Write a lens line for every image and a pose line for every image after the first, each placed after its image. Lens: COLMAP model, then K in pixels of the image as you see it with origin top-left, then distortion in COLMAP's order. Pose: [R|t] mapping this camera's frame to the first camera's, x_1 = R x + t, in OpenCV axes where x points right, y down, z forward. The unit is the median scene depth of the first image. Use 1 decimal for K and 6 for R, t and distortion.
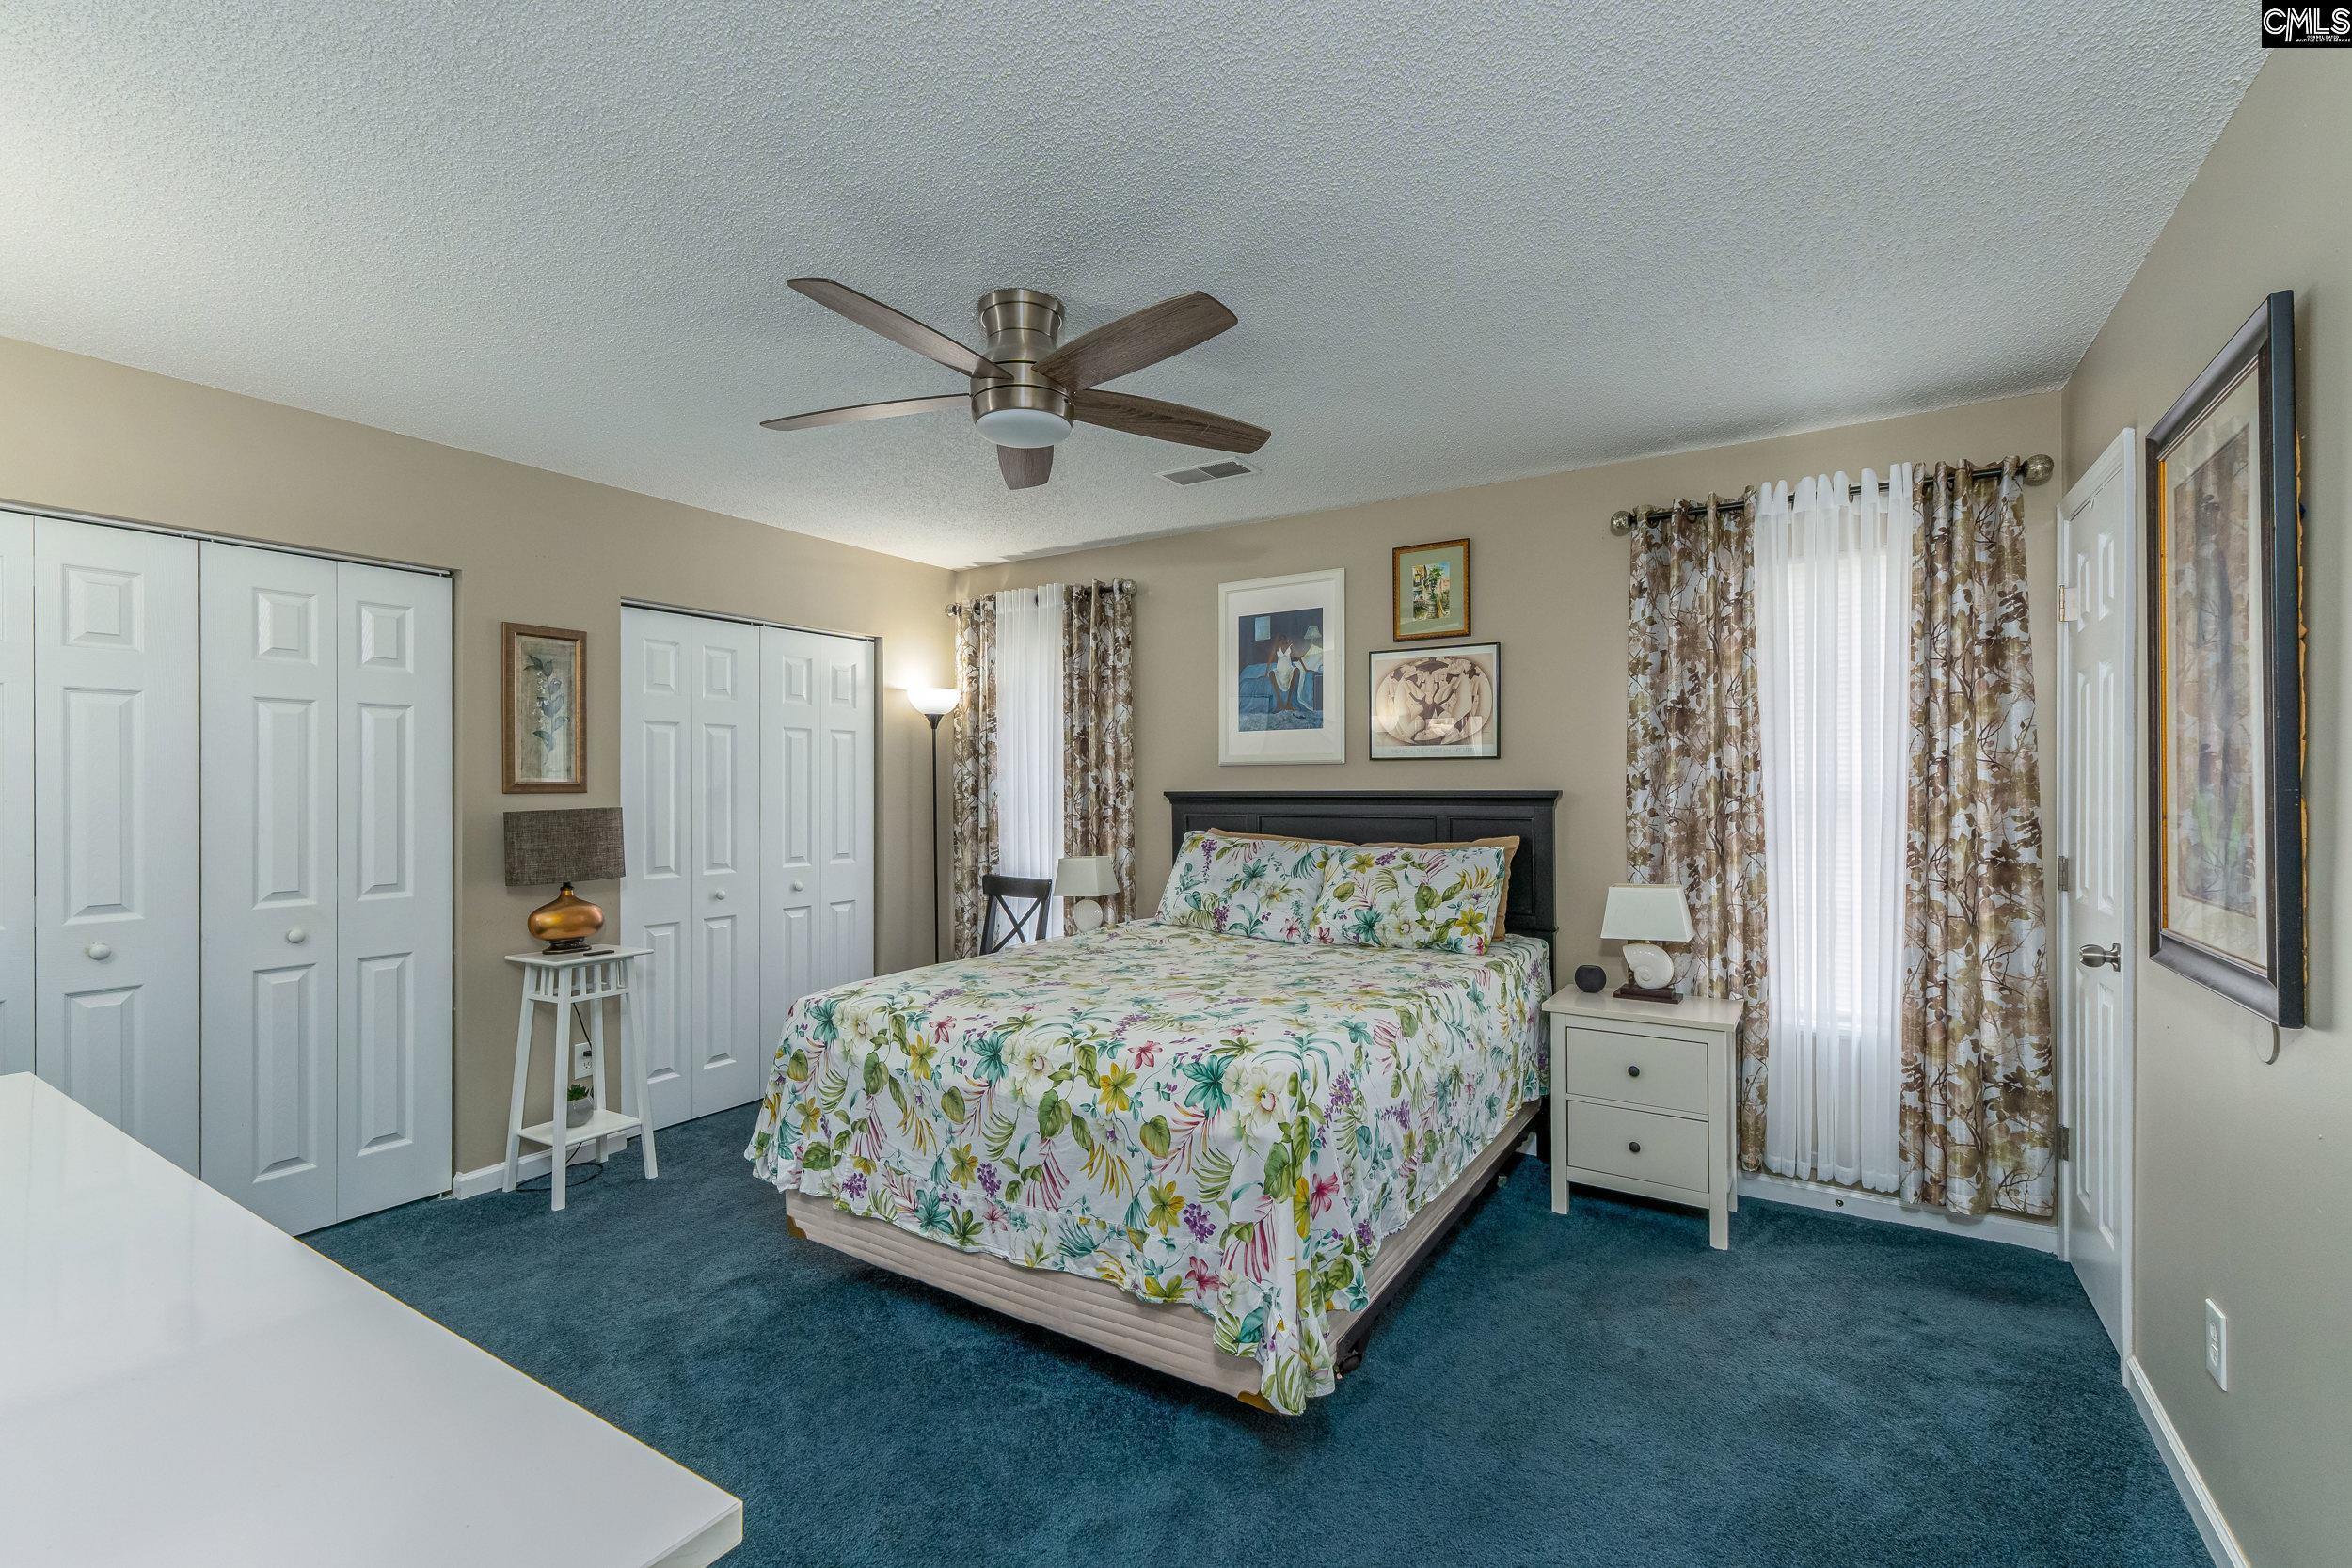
lens RADIAL K [[1005.5, 0, 1162.1], [0, 1005.5, 776.6], [0, 0, 1]] dist [0.002502, 0.000242]
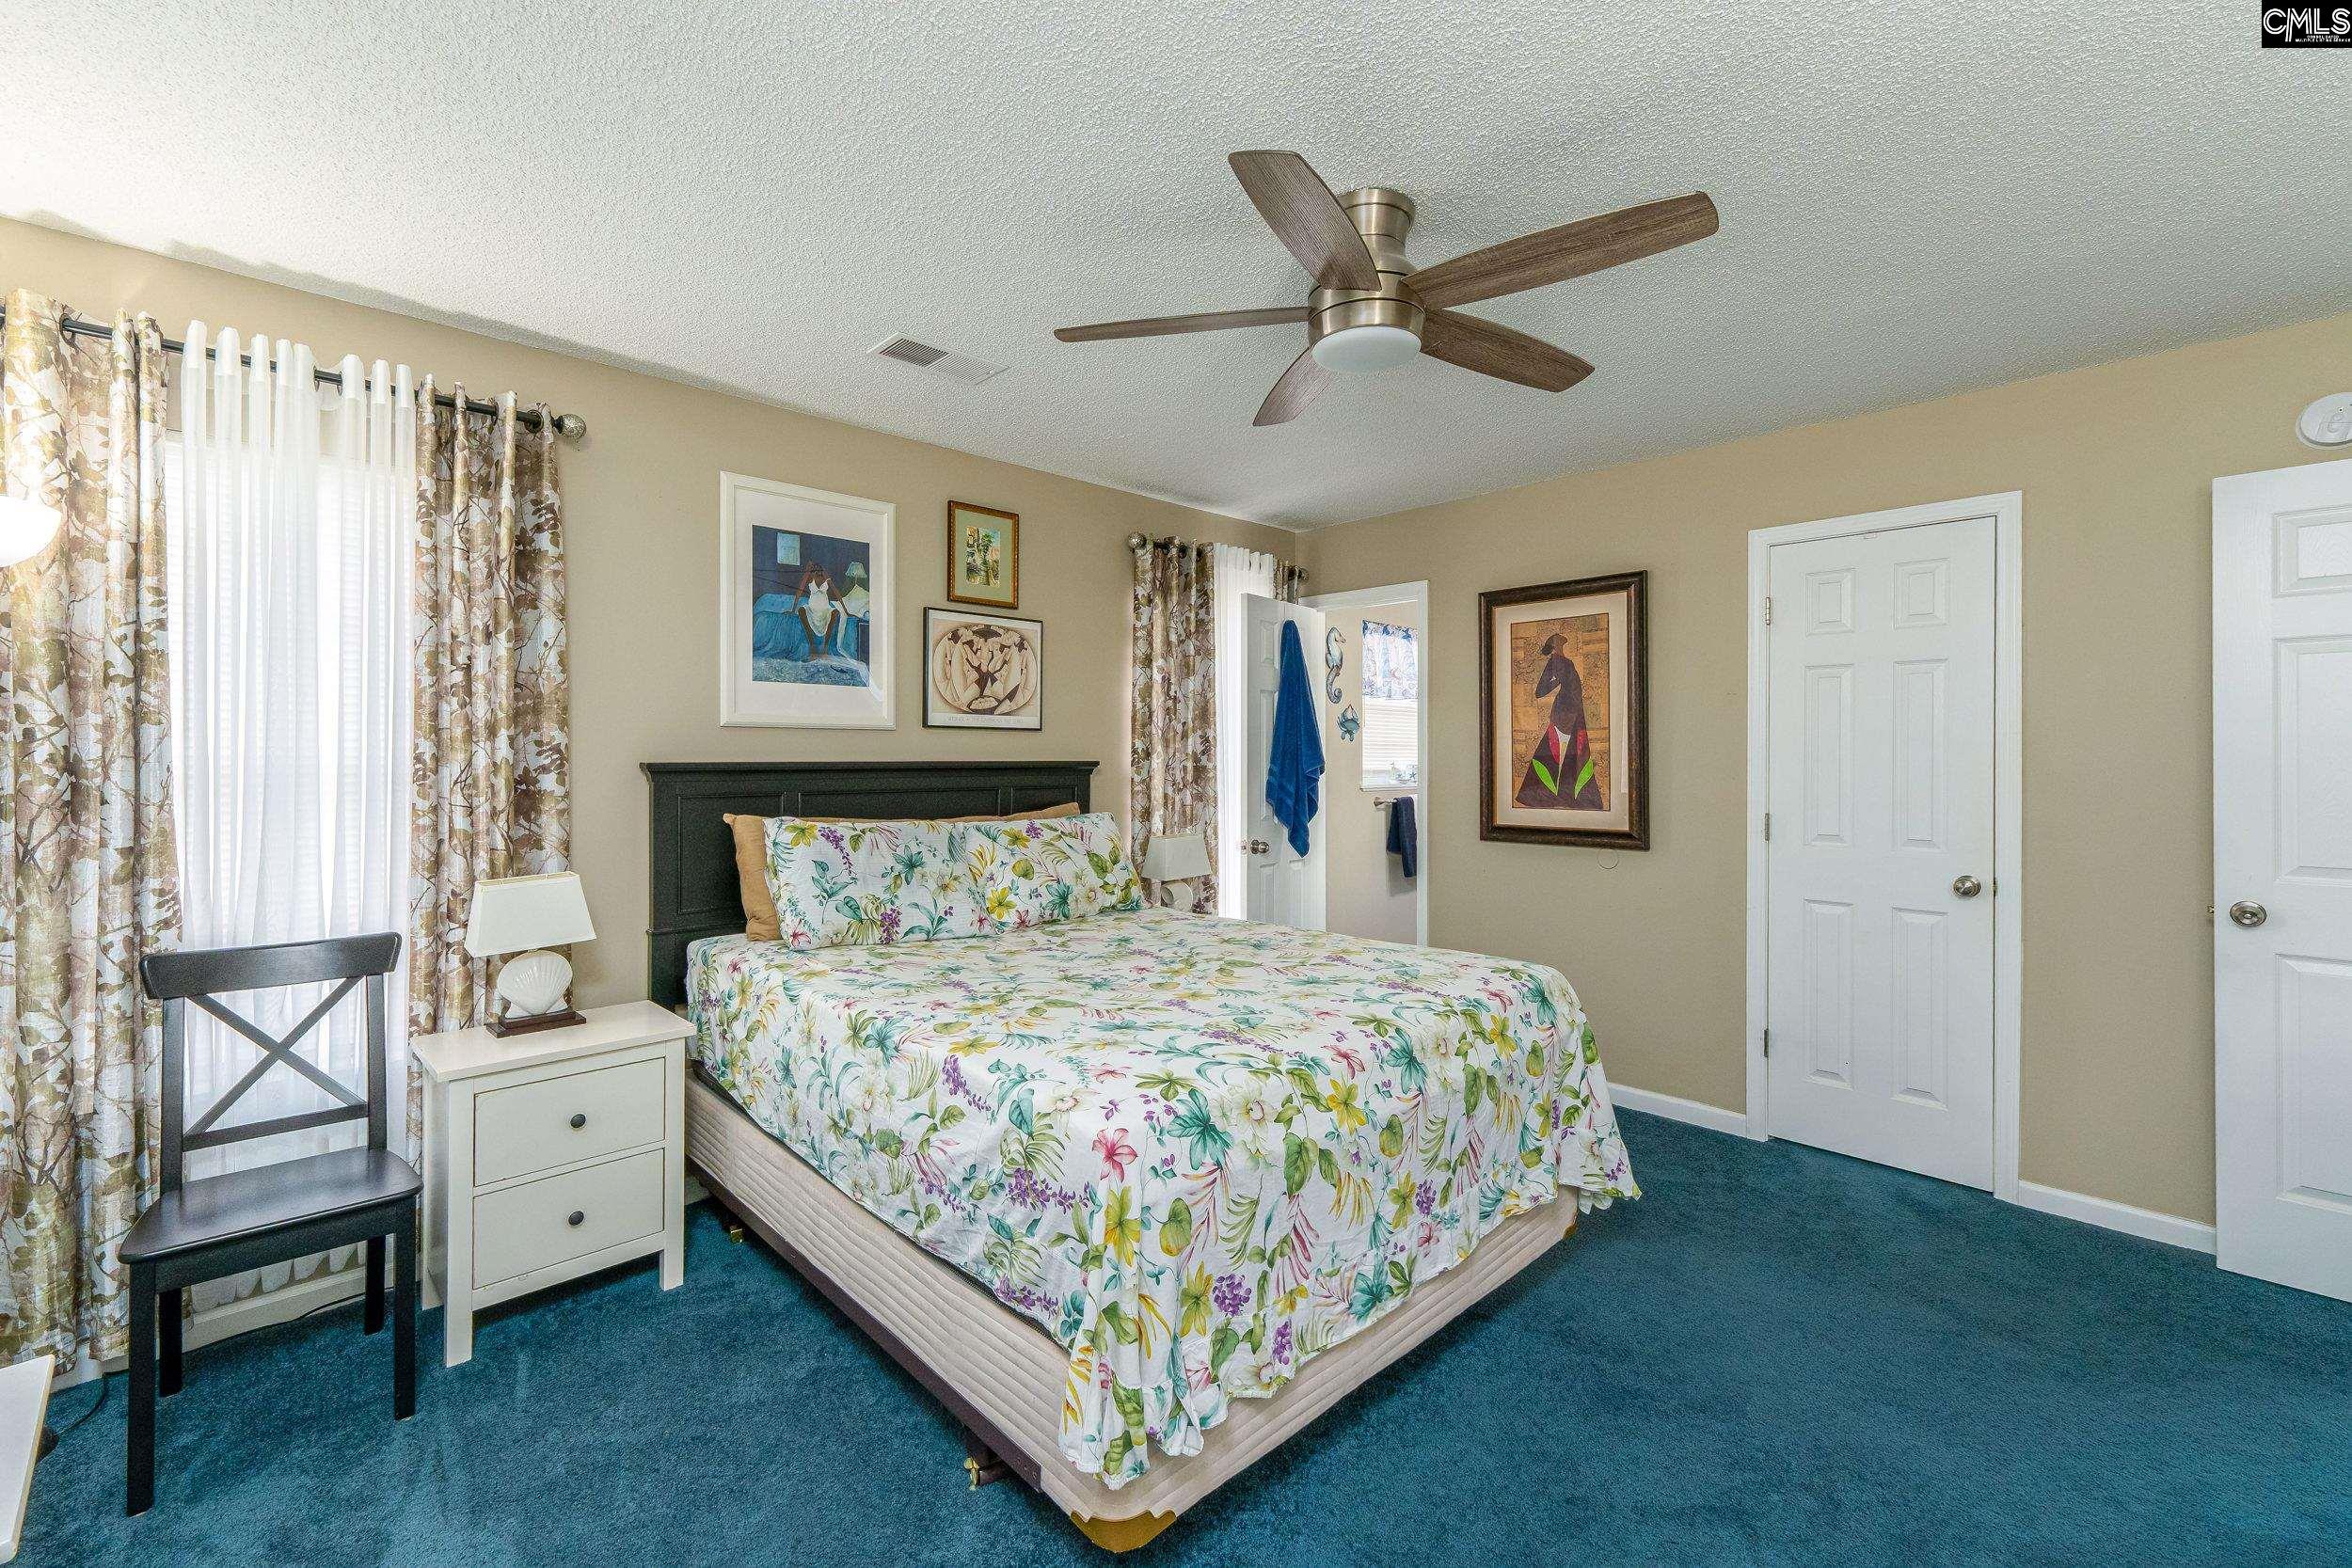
lens RADIAL K [[1008.9, 0, 1180.2], [0, 1008.9, 746.5], [0, 0, 1]] dist [0.001883, 0.000236]
pose [[0.232445, 0.015384, 0.972488, -0.648573], [-0.010120, 0.999859, -0.013398, 0.010946], [-0.972557, -0.006727, 0.232568, 0.599532]]
